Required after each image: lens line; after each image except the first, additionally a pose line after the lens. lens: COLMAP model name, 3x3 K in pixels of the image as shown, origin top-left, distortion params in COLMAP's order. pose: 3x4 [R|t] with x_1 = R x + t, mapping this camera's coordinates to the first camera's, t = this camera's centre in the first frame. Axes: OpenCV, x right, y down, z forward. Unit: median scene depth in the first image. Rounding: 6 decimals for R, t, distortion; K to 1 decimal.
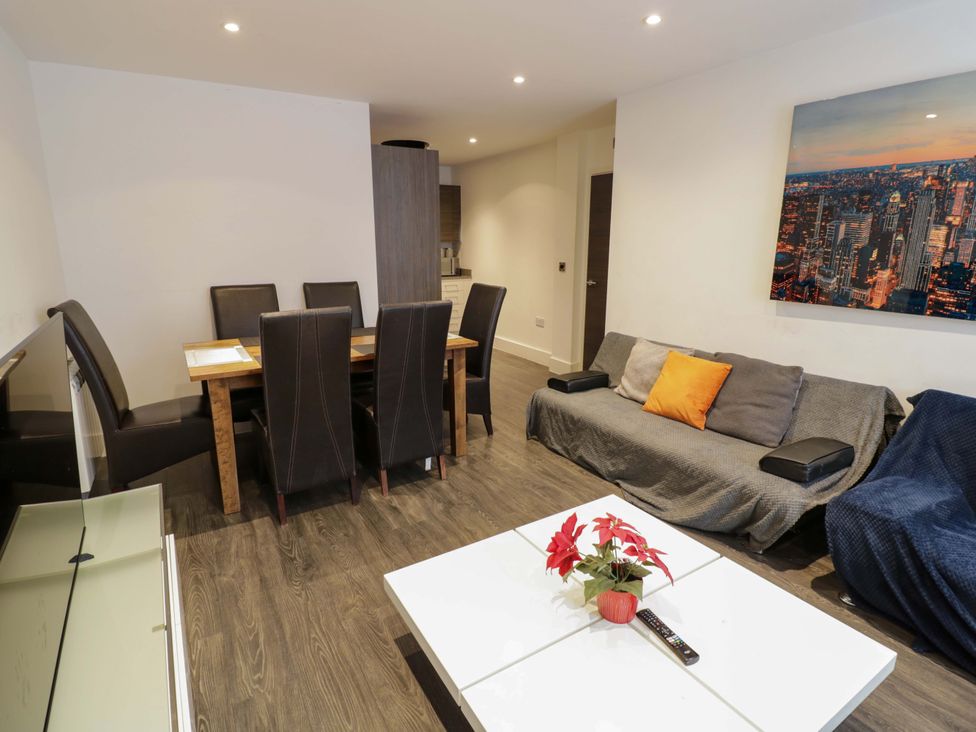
lens RADIAL K [[508.5, 0, 486.0], [0, 508.5, 362.2], [0, 0, 1]] dist [0.000653, -0.010667]
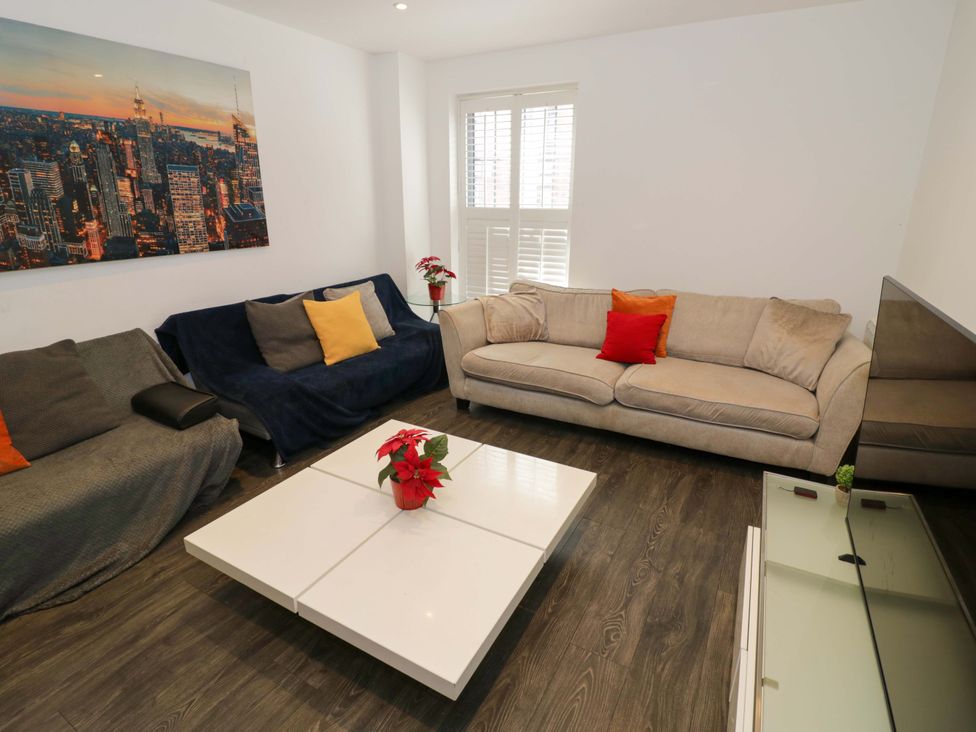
lens RADIAL K [[508.5, 0, 485.6], [0, 508.5, 362.4], [0, 0, 1]] dist [0.000653, -0.010667]
pose [[-0.482289, -0.274002, 0.832058, -0.512760], [0.206060, 0.887689, 0.411761, -0.184104], [-0.851432, 0.370042, -0.371661, 0.802050]]
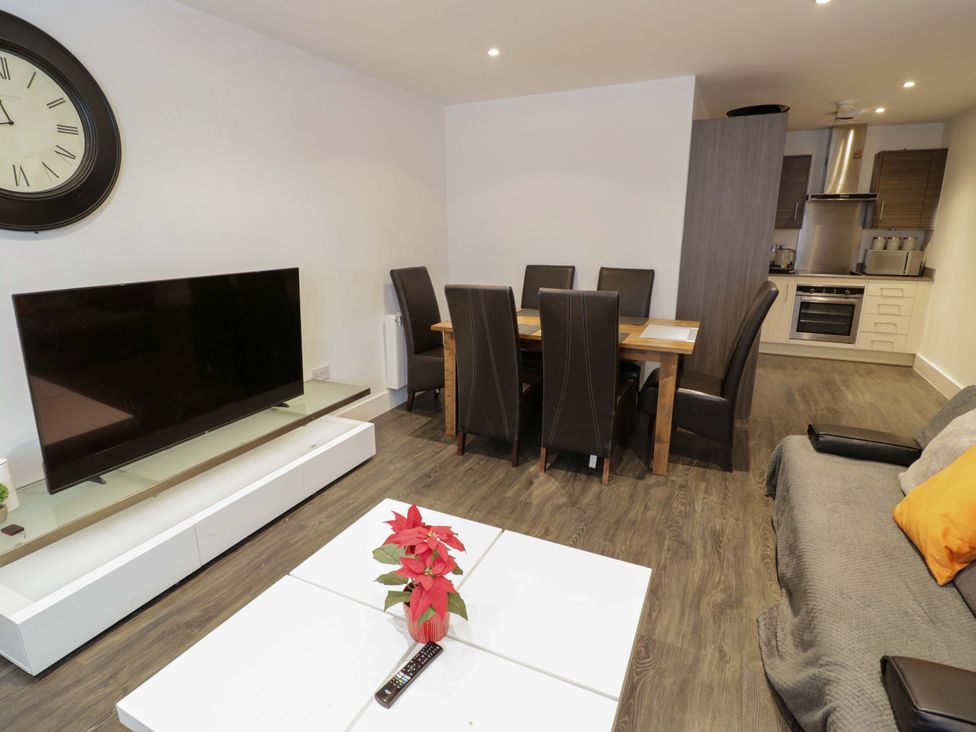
lens RADIAL K [[508.5, 0, 488.9], [0, 508.5, 361.4], [0, 0, 1]] dist [0.000653, -0.010667]
pose [[0.542181, 0.211631, -0.813174, 0.666061], [-0.192762, 0.973280, 0.124775, -0.082898], [0.817852, 0.089098, 0.568488, 0.359800]]
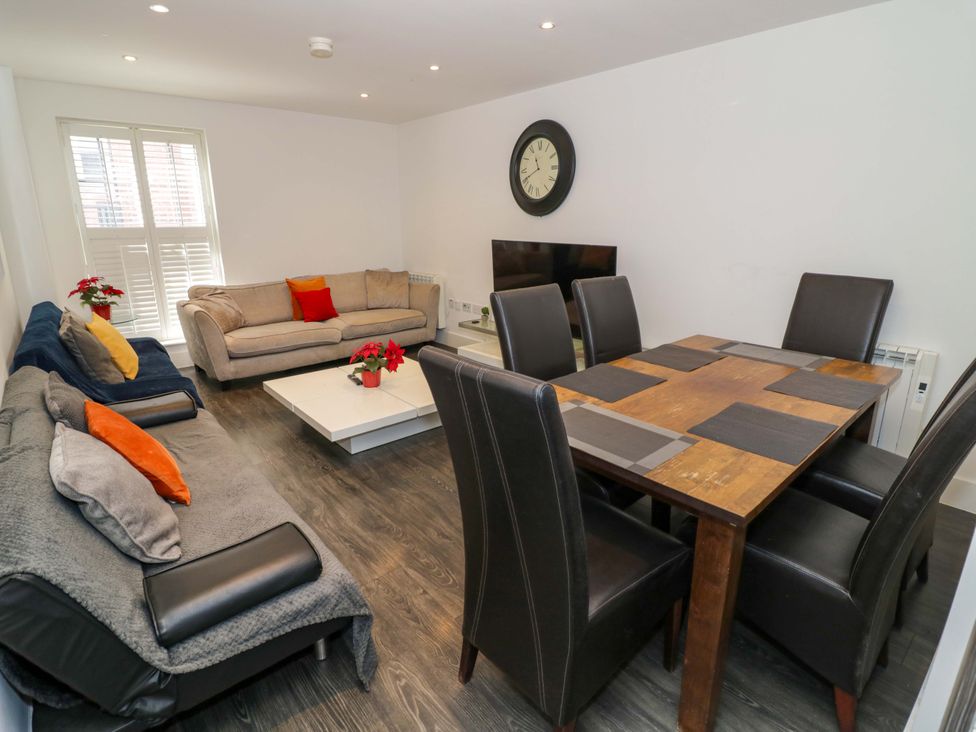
lens RADIAL K [[508.5, 0, 498.4], [0, 508.5, 364.5], [0, 0, 1]] dist [0.000653, -0.010667]
pose [[-0.984958, 0.044137, -0.167063, 0.061229], [-0.045897, 0.865274, 0.499194, -0.487590], [0.166588, 0.499353, -0.850232, 1.998590]]
